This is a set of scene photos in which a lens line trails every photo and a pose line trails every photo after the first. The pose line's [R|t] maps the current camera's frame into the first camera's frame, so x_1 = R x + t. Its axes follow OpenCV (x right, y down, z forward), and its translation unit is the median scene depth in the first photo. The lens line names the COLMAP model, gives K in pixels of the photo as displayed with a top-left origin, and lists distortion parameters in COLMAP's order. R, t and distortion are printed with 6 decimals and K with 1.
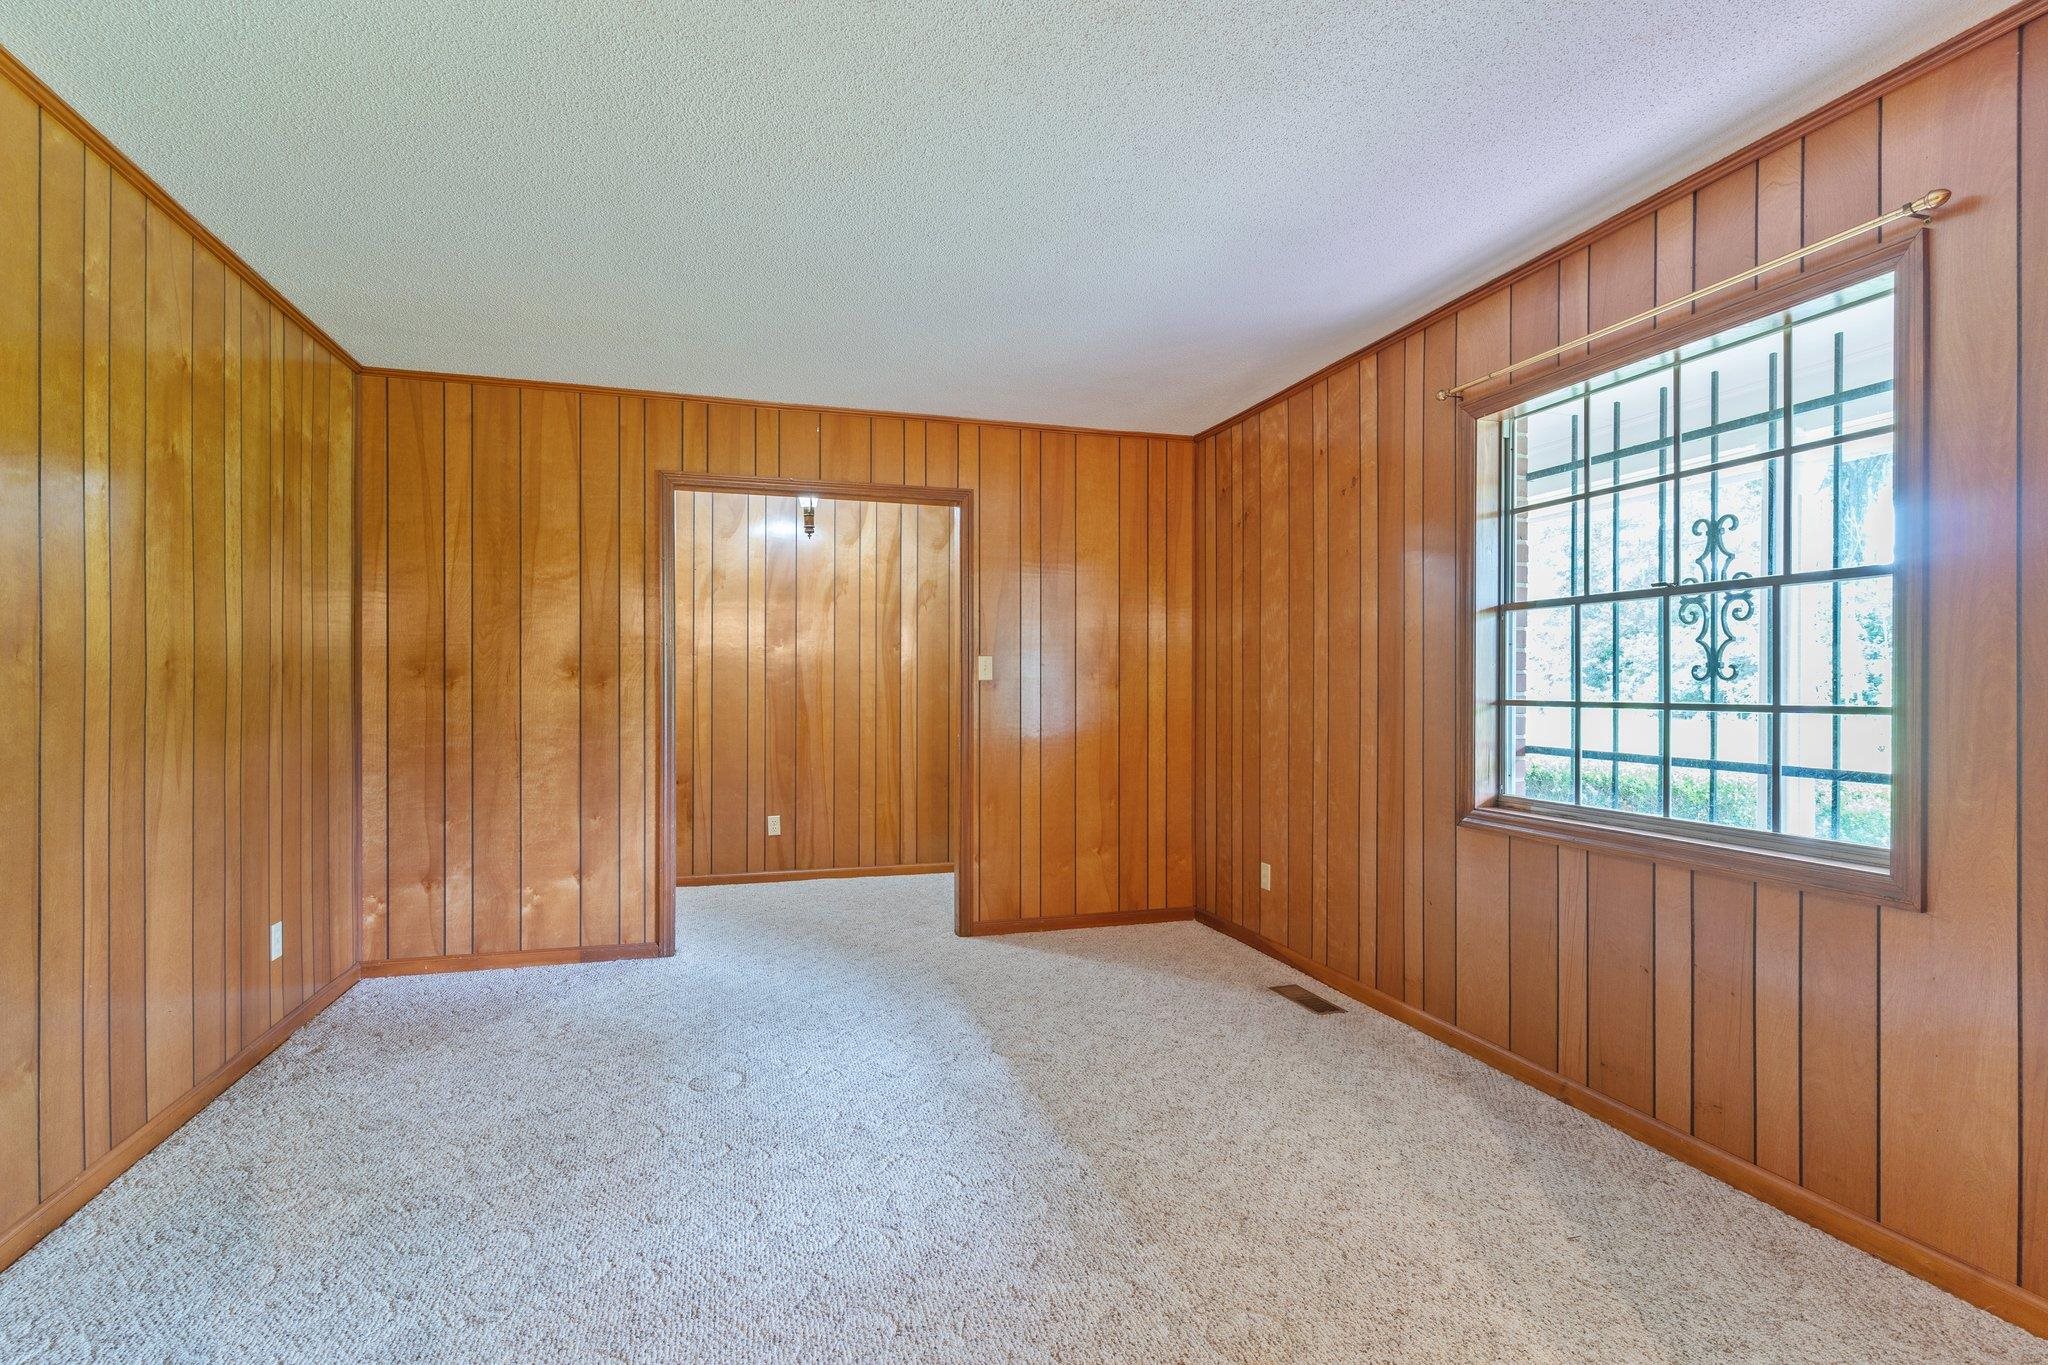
lens RADIAL K [[996.3, 0, 1020.4], [0, 996.3, 683.3], [0, 0, 1]] dist [0.001302, -0.000850]
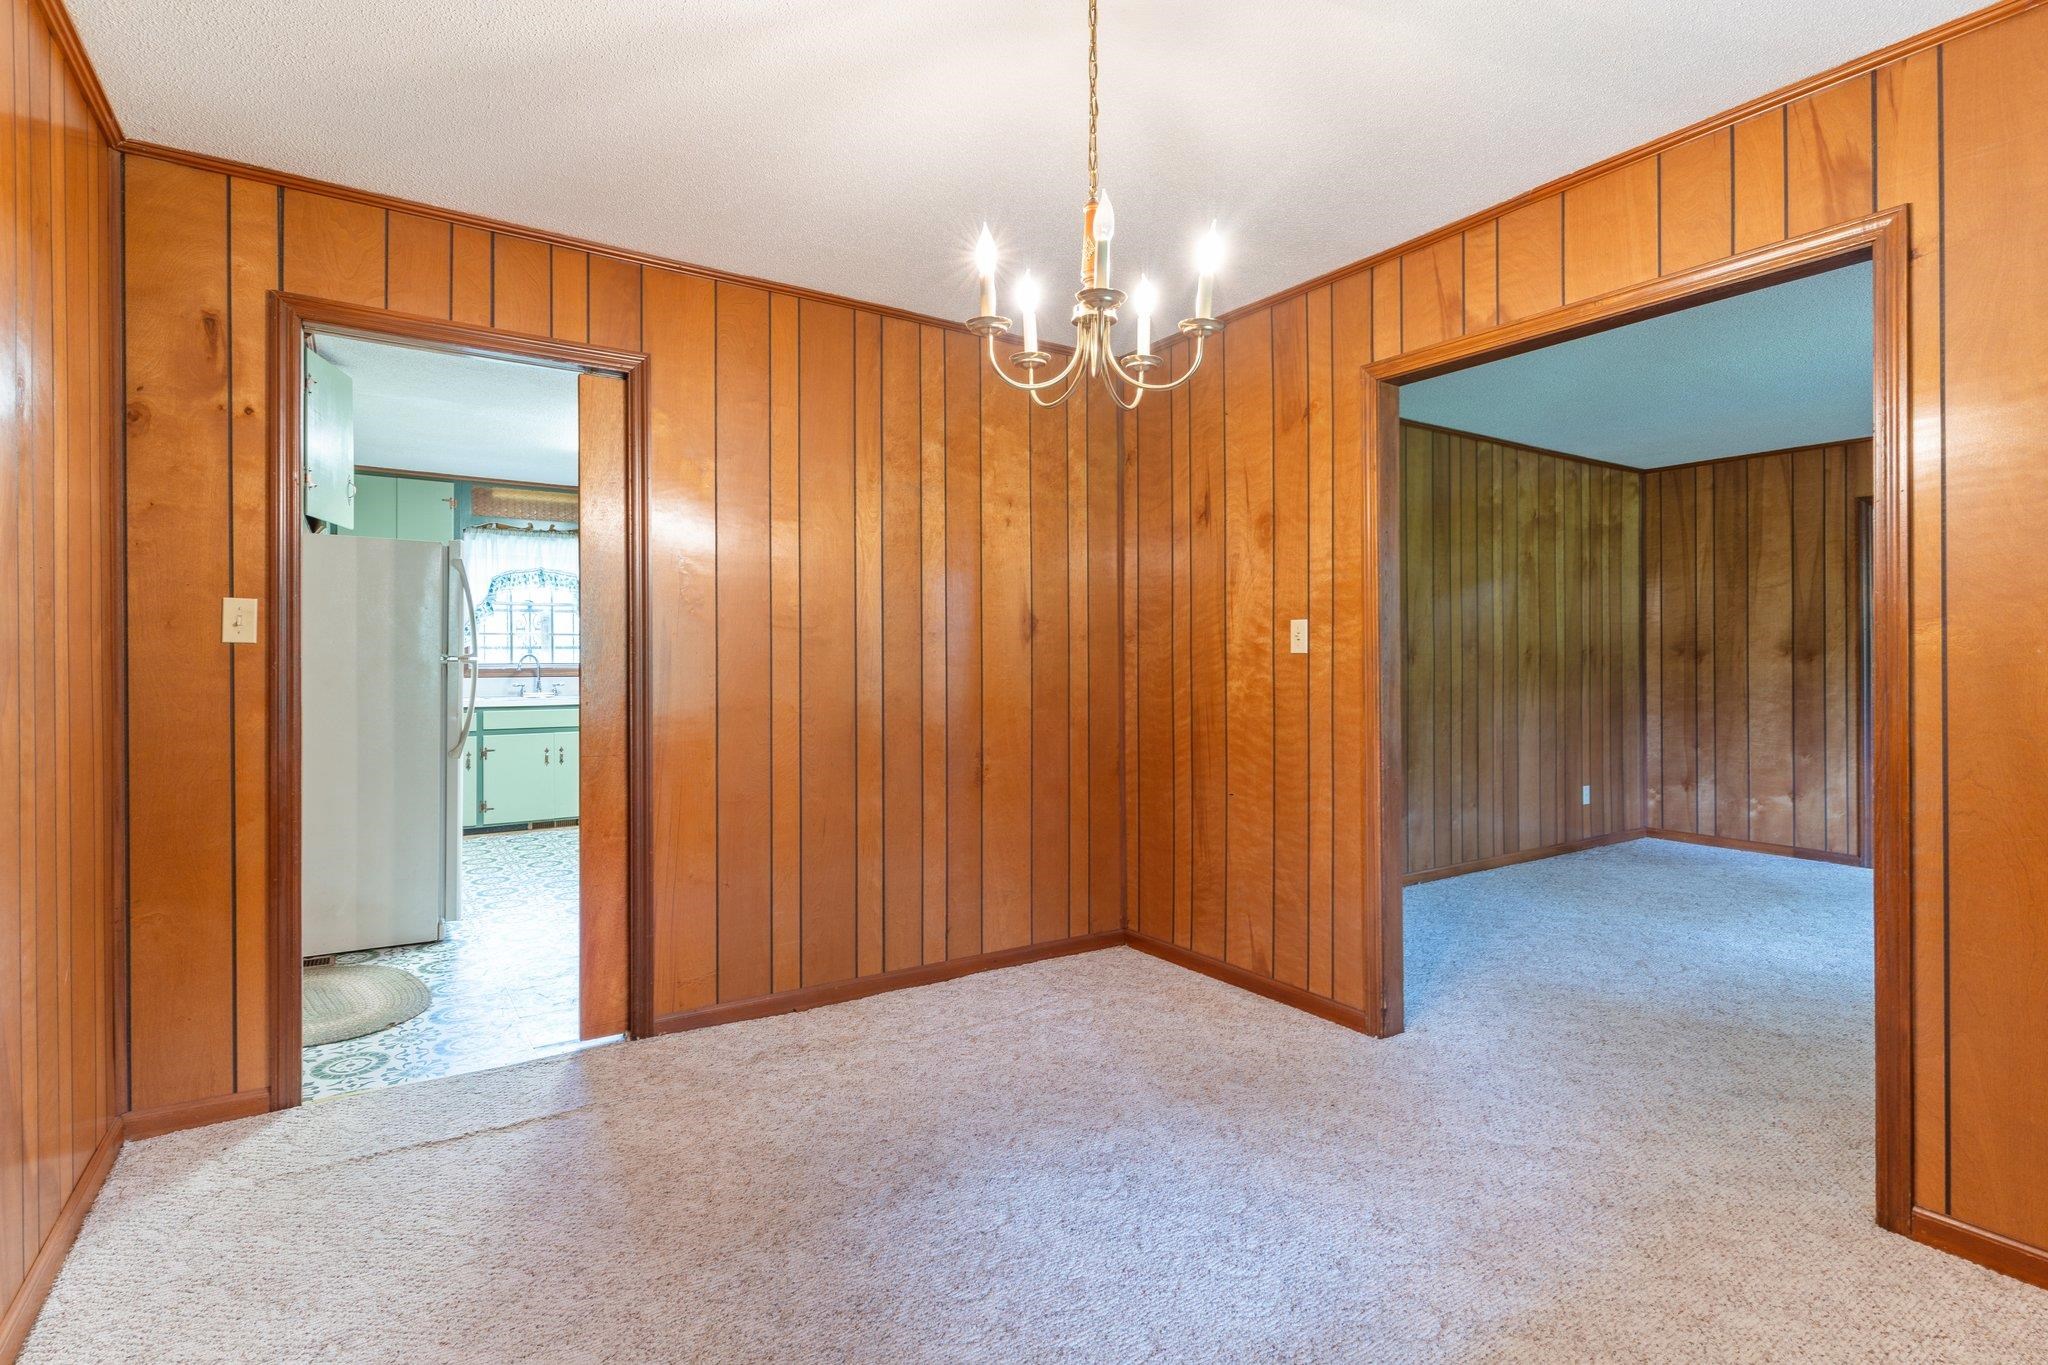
lens RADIAL K [[996.3, 0, 1022.3], [0, 996.3, 663.6], [0, 0, 1]] dist [0.001302, -0.000850]
pose [[0.303431, 0.003147, -0.952848, 0.595564], [0.002764, 0.999987, 0.004183, -0.002720], [0.952850, -0.003903, 0.303418, -0.485175]]
